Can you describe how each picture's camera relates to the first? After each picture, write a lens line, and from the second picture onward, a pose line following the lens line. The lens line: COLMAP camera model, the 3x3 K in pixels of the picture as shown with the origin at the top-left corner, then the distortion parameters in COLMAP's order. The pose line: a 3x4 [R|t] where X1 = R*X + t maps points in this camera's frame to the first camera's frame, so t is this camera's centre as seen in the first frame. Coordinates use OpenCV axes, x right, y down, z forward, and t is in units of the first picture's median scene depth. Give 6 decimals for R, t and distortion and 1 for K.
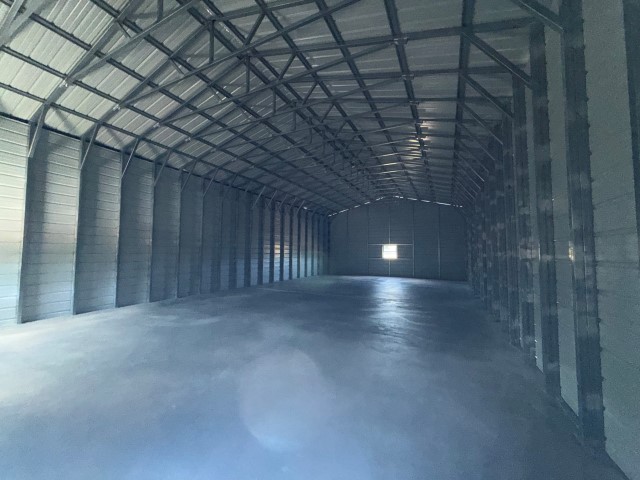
lens RADIAL K [[257.3, 0, 320.0], [0, 257.3, 240.0], [0, 0, 1]] dist [-0.000256, 0.000347]
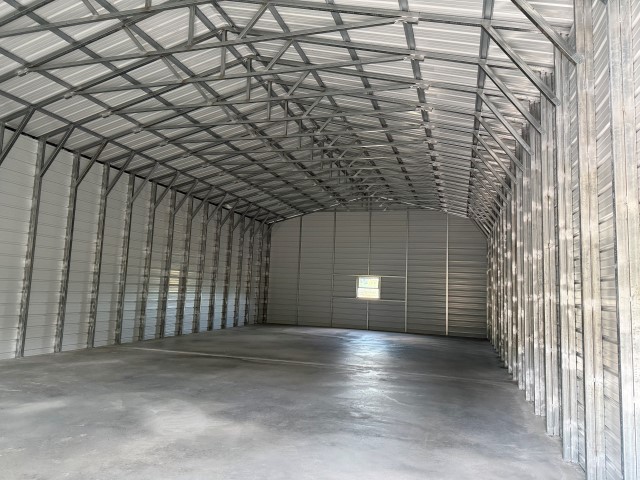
lens RADIAL K [[461.7, 0, 320.0], [0, 461.7, 240.0], [0, 0, 1]] dist [0.002908, -0.002821]
pose [[0.985109, 0.052915, 0.163587, -0.102035], [-0.044405, 0.997484, -0.055255, -0.015969], [-0.166100, 0.047168, 0.984980, -0.203572]]
